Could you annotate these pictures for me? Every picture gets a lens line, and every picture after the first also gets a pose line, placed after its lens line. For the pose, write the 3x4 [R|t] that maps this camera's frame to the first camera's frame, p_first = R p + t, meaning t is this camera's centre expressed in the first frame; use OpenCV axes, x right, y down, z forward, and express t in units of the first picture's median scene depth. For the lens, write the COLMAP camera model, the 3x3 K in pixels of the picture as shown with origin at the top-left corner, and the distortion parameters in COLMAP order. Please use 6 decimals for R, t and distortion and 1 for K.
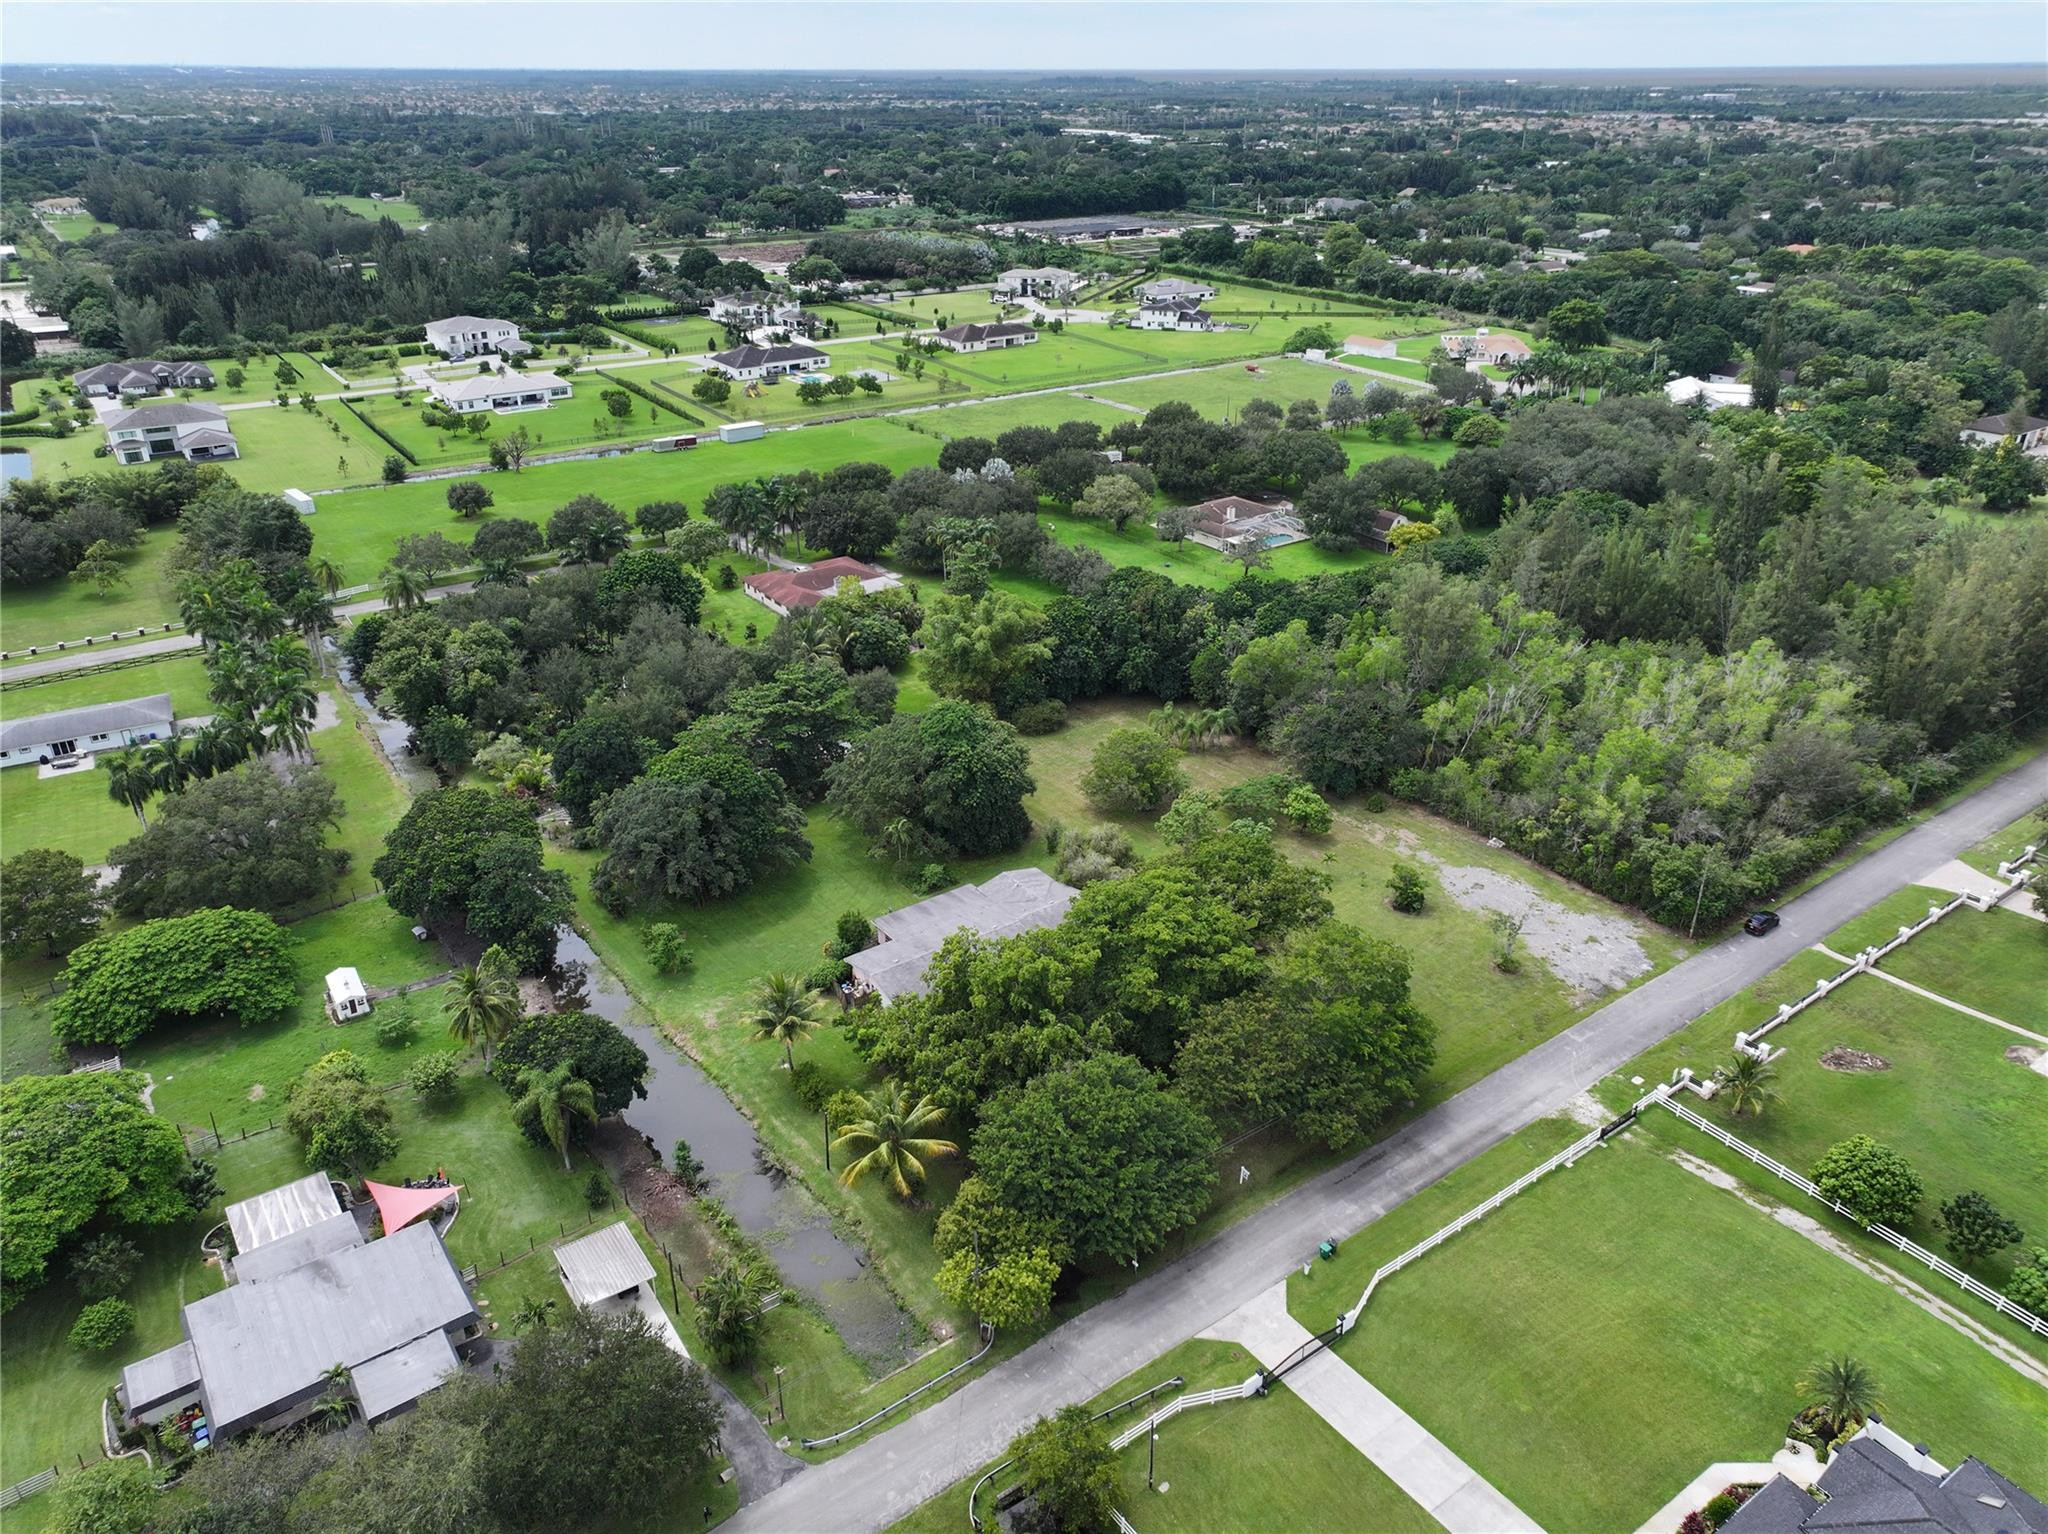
lens RADIAL K [[1428.2, 0, 1032.7], [0, 1428.2, 764.5], [0, 0, 1]] dist [0.001271, 0.013663]
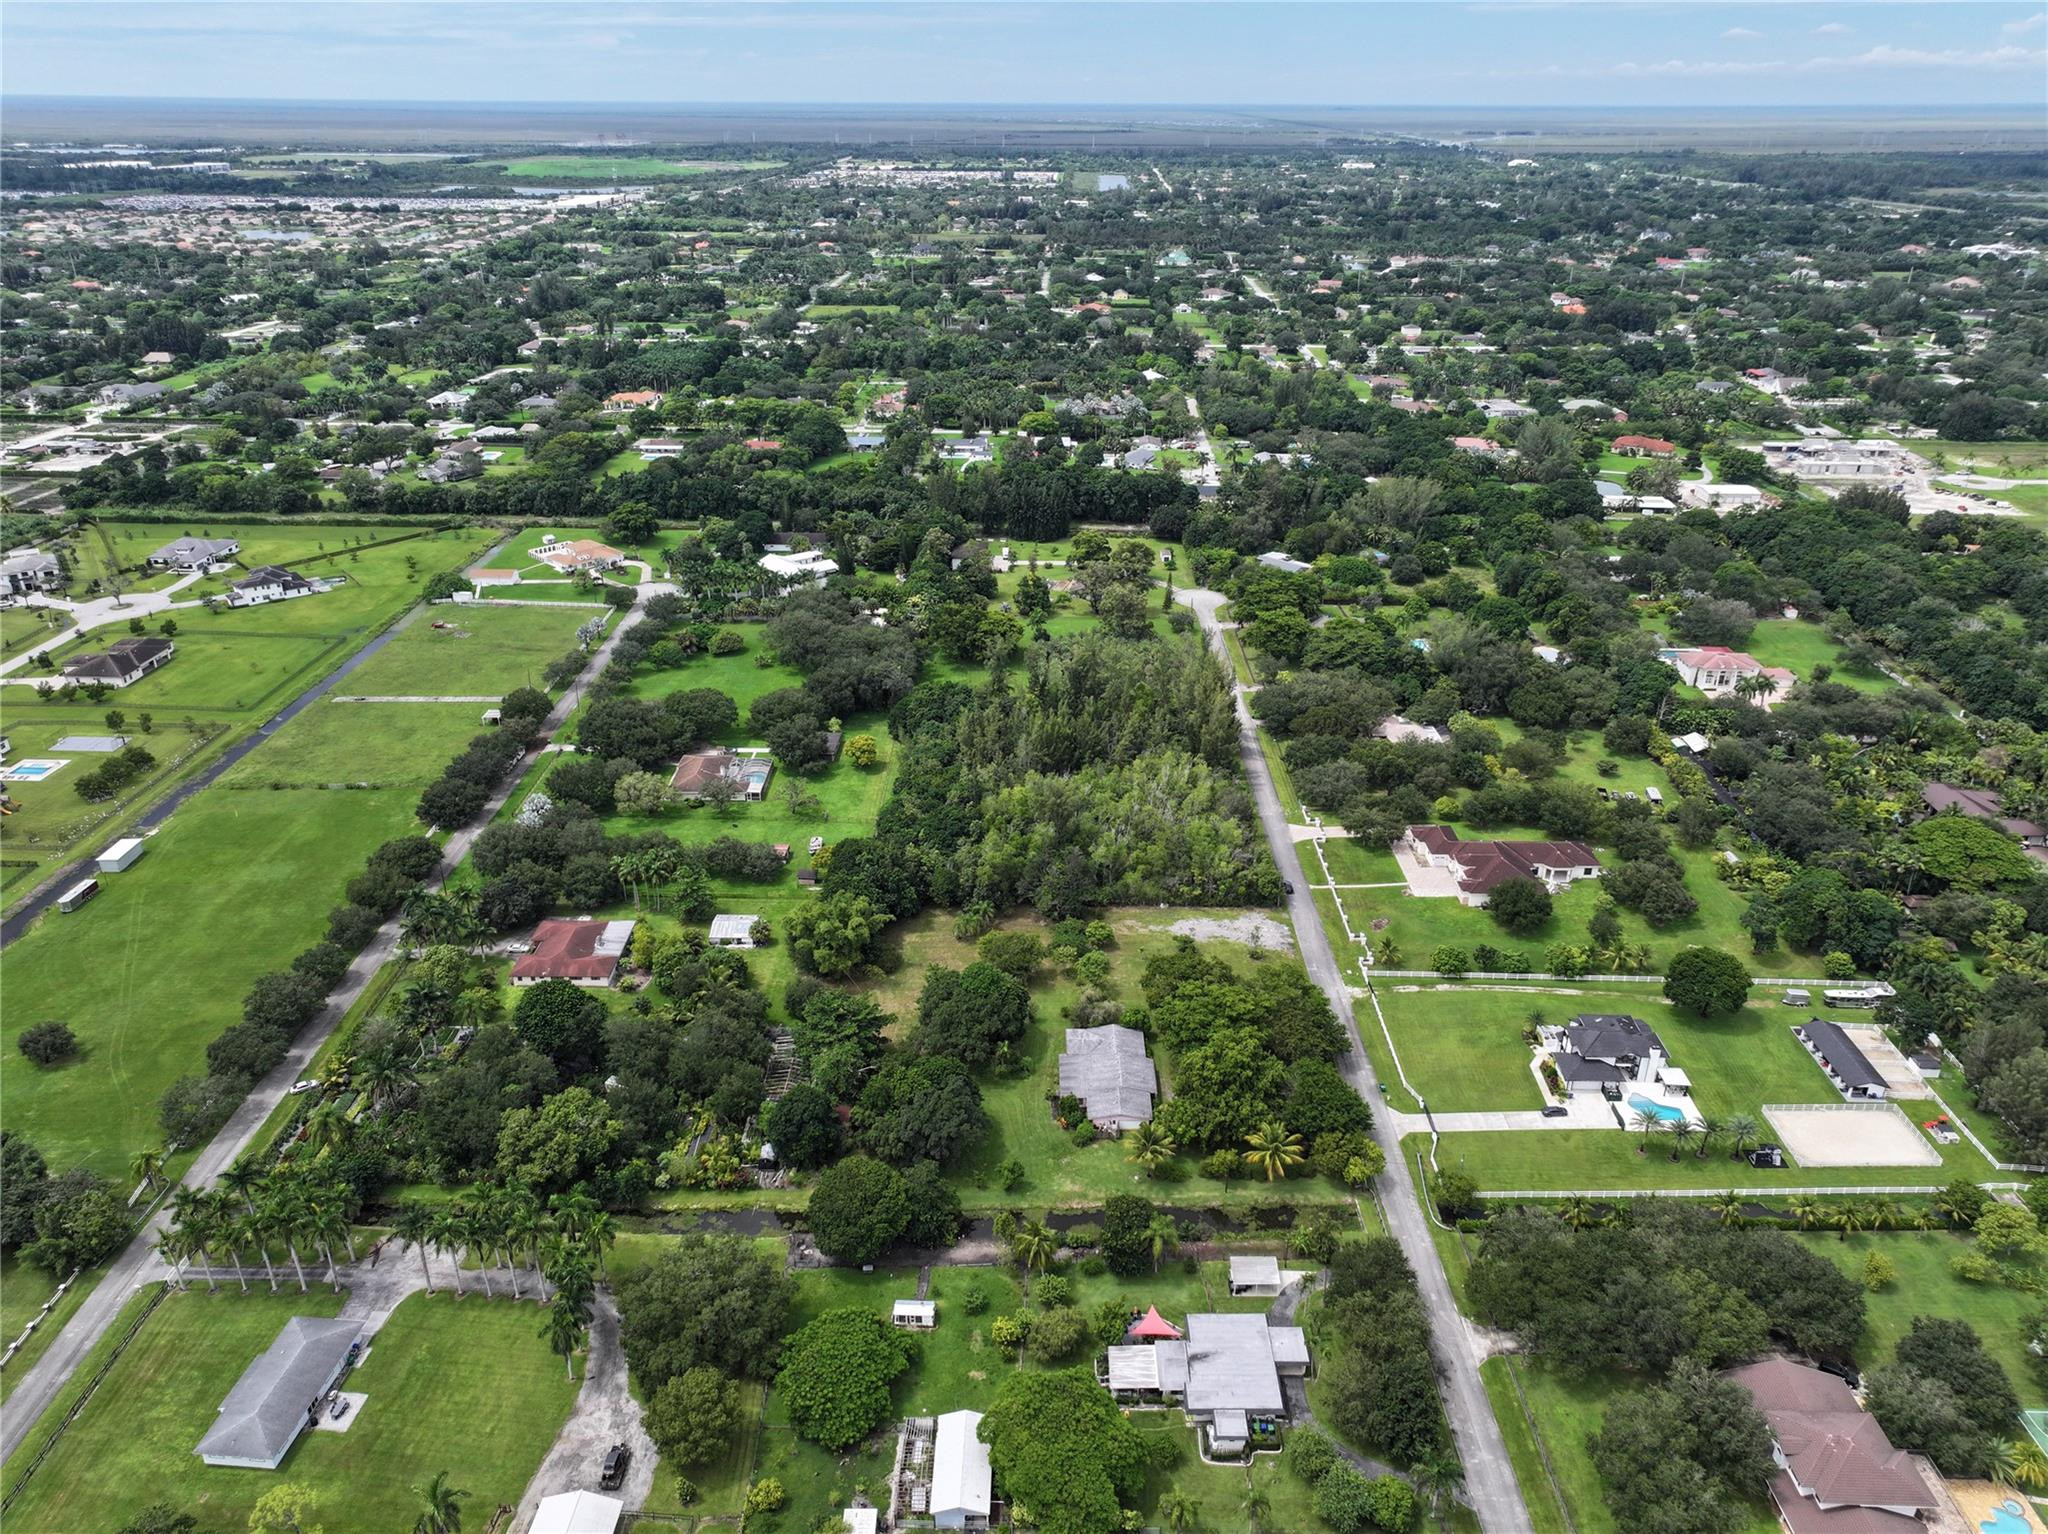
lens RADIAL K [[1428.2, 0, 1035.1], [0, 1428.2, 755.7], [0, 0, 1]] dist [0.001271, 0.013663]
pose [[0.588542, -0.333185, 0.736618, -0.930111], [0.350470, 0.926213, 0.138924, -0.382604], [-0.728553, 0.176400, 0.661886, -0.123106]]
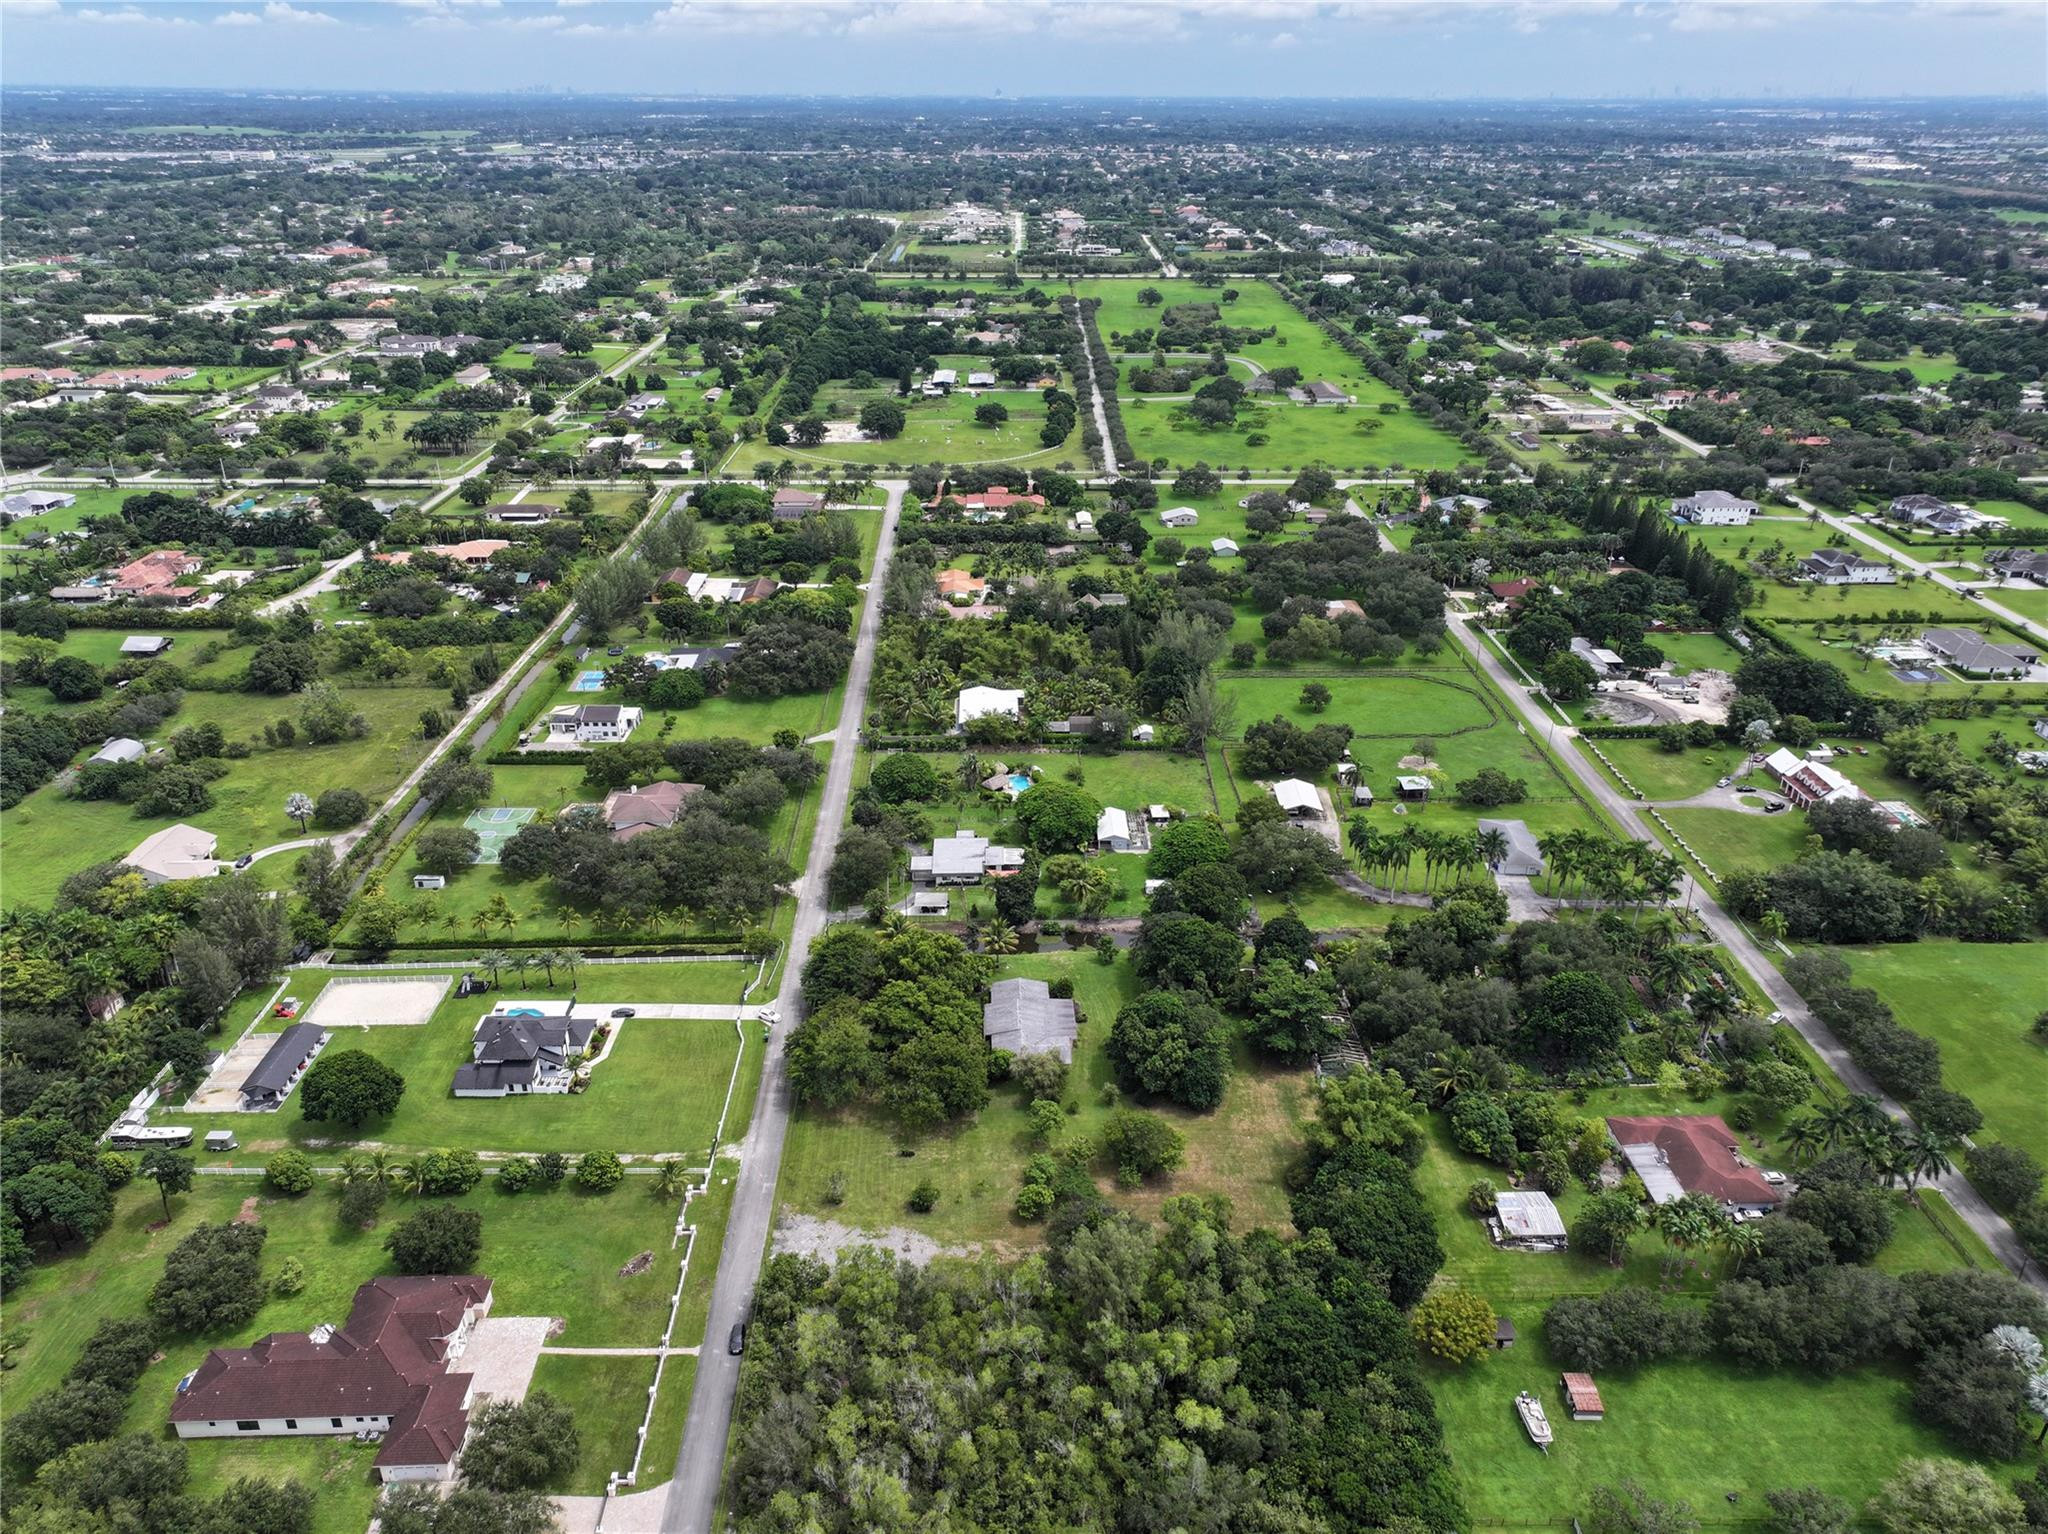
lens RADIAL K [[1428.2, 0, 1029.1], [0, 1428.2, 778.1], [0, 0, 1]] dist [0.001271, 0.013663]
pose [[-0.562392, 0.358591, -0.745069, 0.902238], [-0.366751, 0.699412, 0.613447, -0.911729], [0.741087, 0.618252, -0.261830, 0.951473]]
